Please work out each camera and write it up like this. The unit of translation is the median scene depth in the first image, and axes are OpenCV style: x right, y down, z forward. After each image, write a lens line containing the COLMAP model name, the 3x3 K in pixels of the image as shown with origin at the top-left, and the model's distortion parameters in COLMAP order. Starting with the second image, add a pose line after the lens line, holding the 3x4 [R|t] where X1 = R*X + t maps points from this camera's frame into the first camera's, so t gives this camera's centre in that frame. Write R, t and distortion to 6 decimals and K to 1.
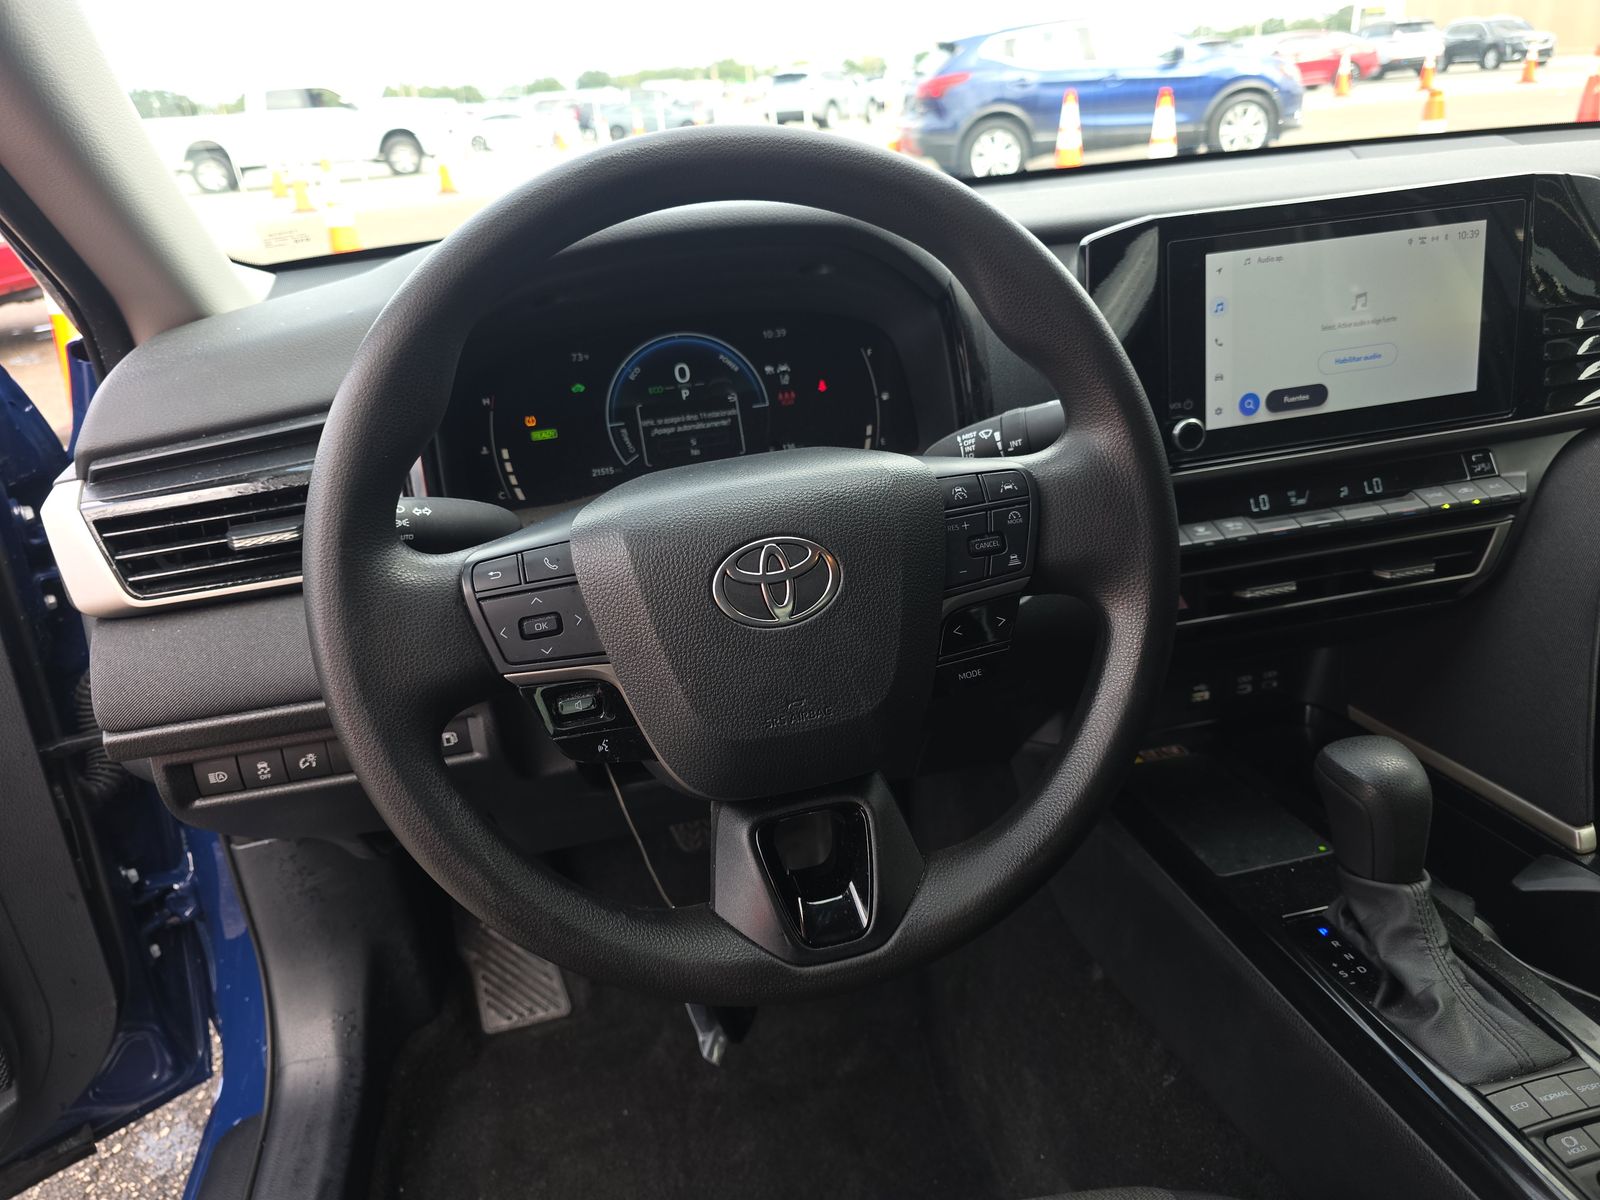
lens RADIAL K [[987.0, 0, 799.9], [0, 987.0, 644.3], [0, 0, 1]] dist [-0.003257, -0.031165]
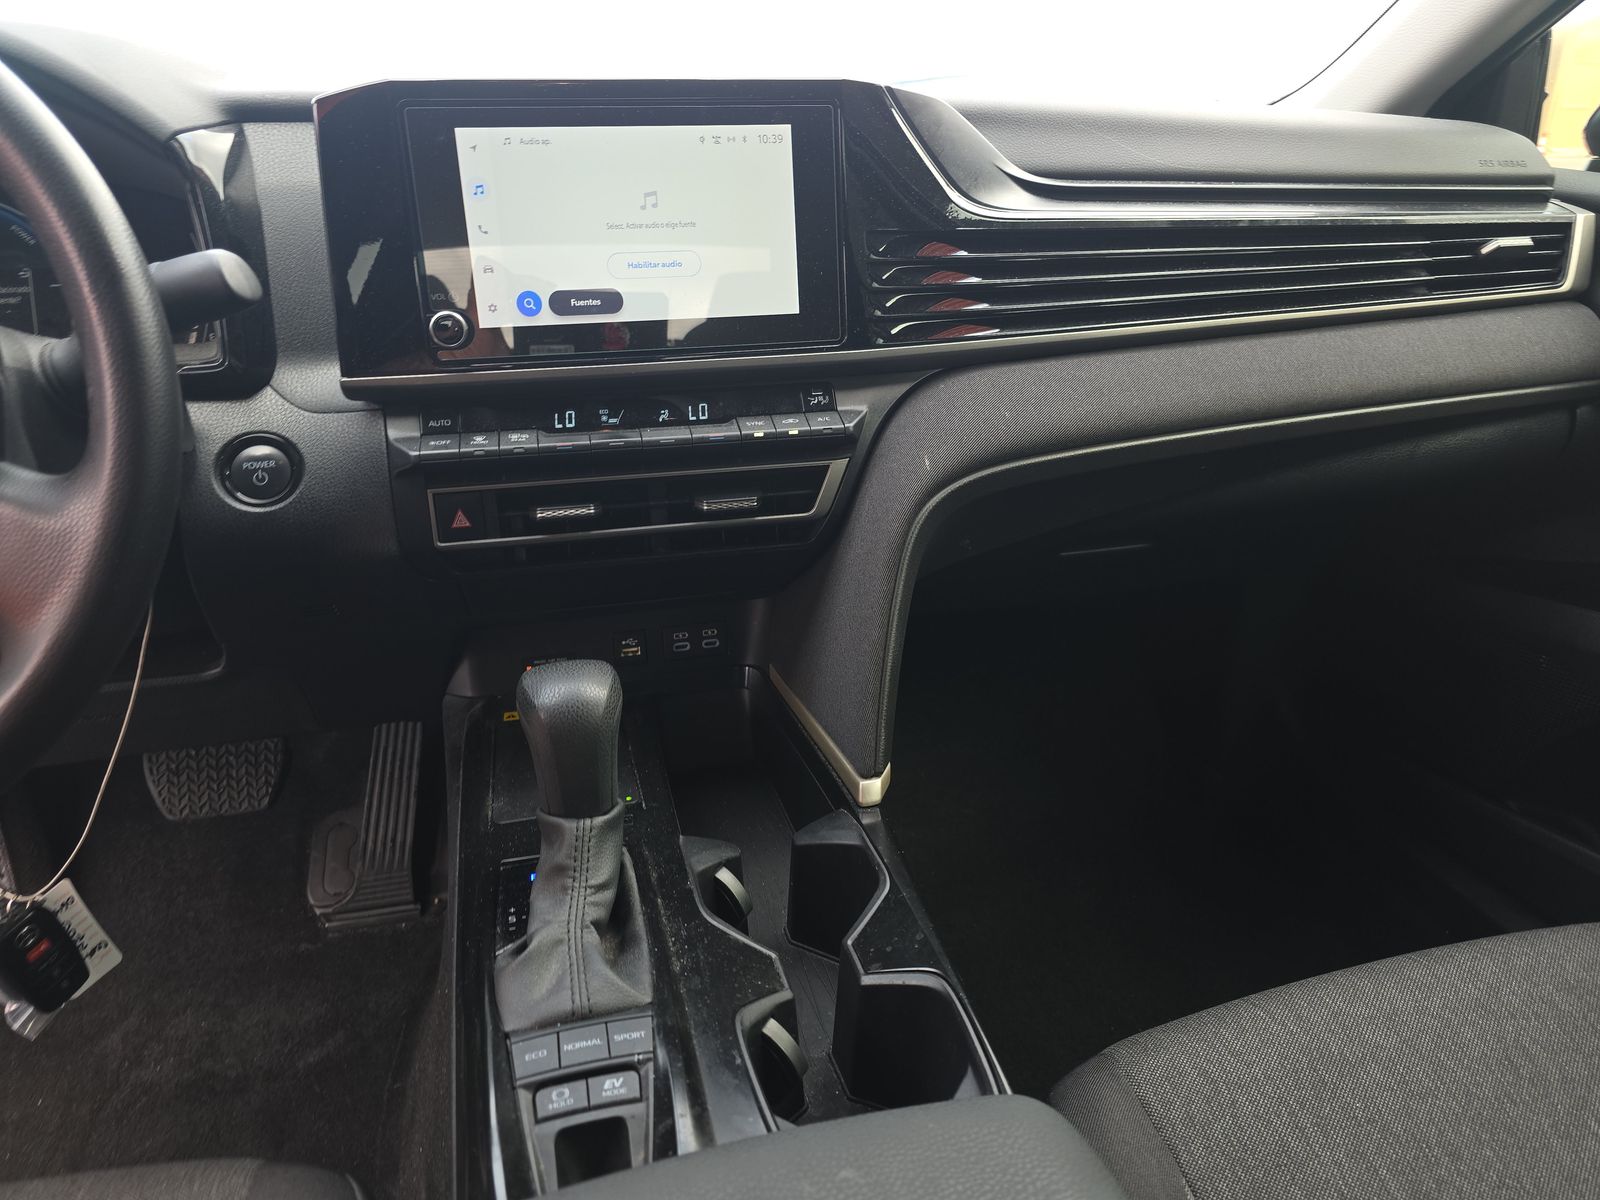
lens RADIAL K [[987.0, 0, 799.9], [0, 987.0, 644.3], [0, 0, 1]] dist [-0.003257, -0.031165]
pose [[0.990270, 0.046325, 0.131220, 0.540709], [-0.043839, 0.998801, -0.021773, 0.072567], [-0.132071, 0.015809, 0.991114, 0.059288]]
